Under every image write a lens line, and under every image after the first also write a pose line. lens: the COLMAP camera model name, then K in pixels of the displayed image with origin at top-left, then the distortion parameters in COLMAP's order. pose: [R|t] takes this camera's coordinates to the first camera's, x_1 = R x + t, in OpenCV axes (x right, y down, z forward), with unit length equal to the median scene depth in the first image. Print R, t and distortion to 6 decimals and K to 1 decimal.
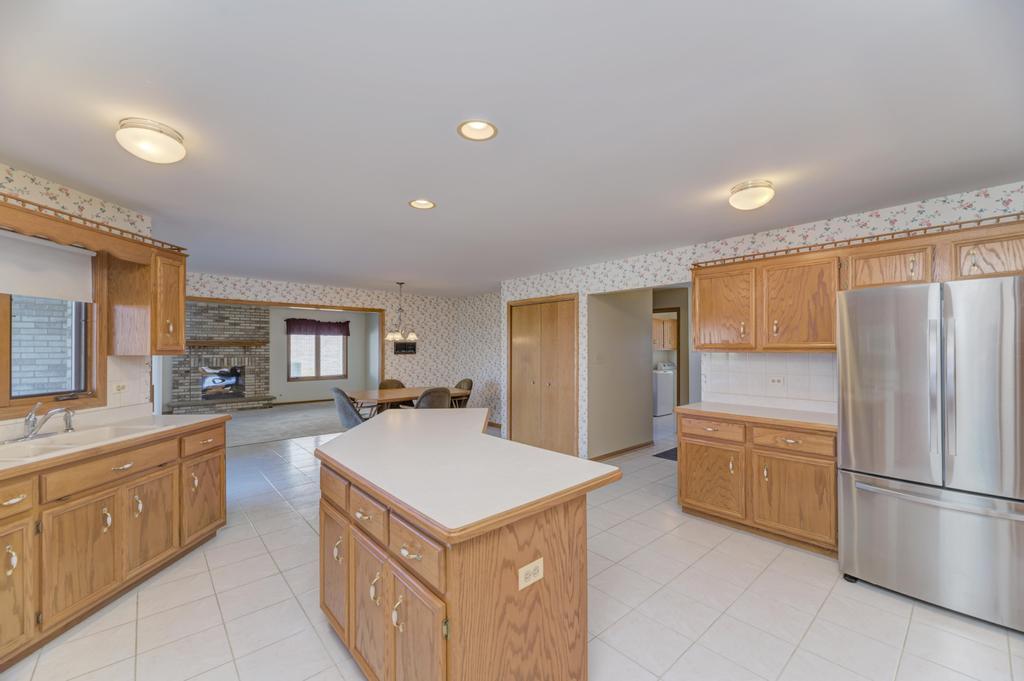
lens RADIAL K [[410.5, 0, 512.5], [0, 410.5, 344.5], [0, 0, 1]] dist [0.001058, -0.000315]
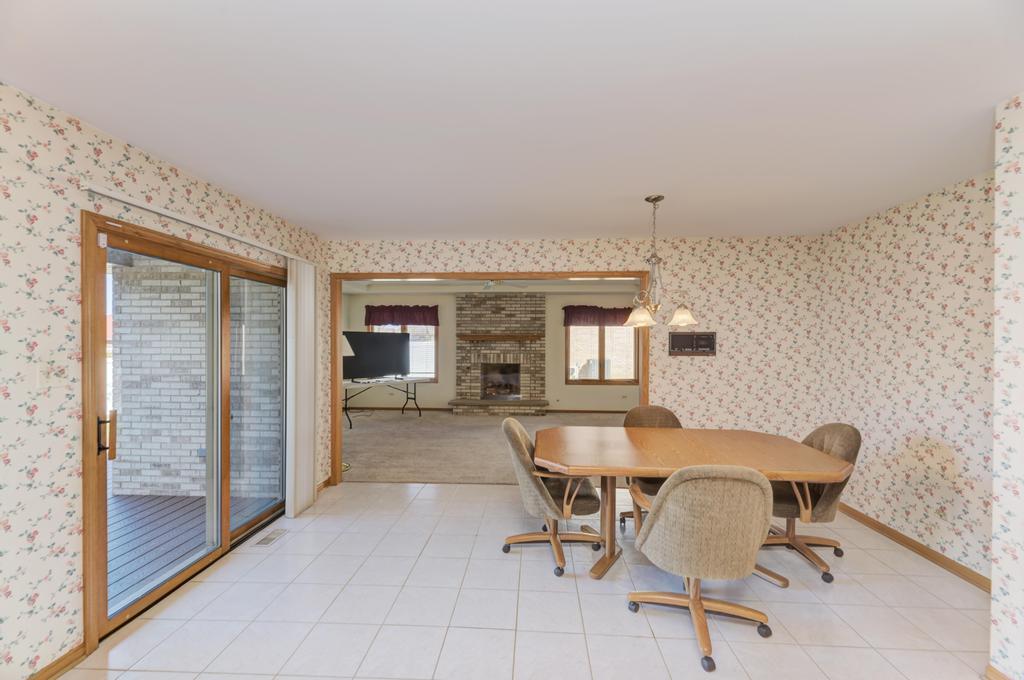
lens RADIAL K [[426.7, 0, 510.5], [0, 426.7, 344.0], [0, 0, 1]] dist [0.001986, 0.000154]
pose [[0.707229, 0.004737, -0.706969, -0.034505], [0.003550, 0.999941, 0.010251, 0.002058], [0.706976, -0.009760, 0.707171, 0.356464]]
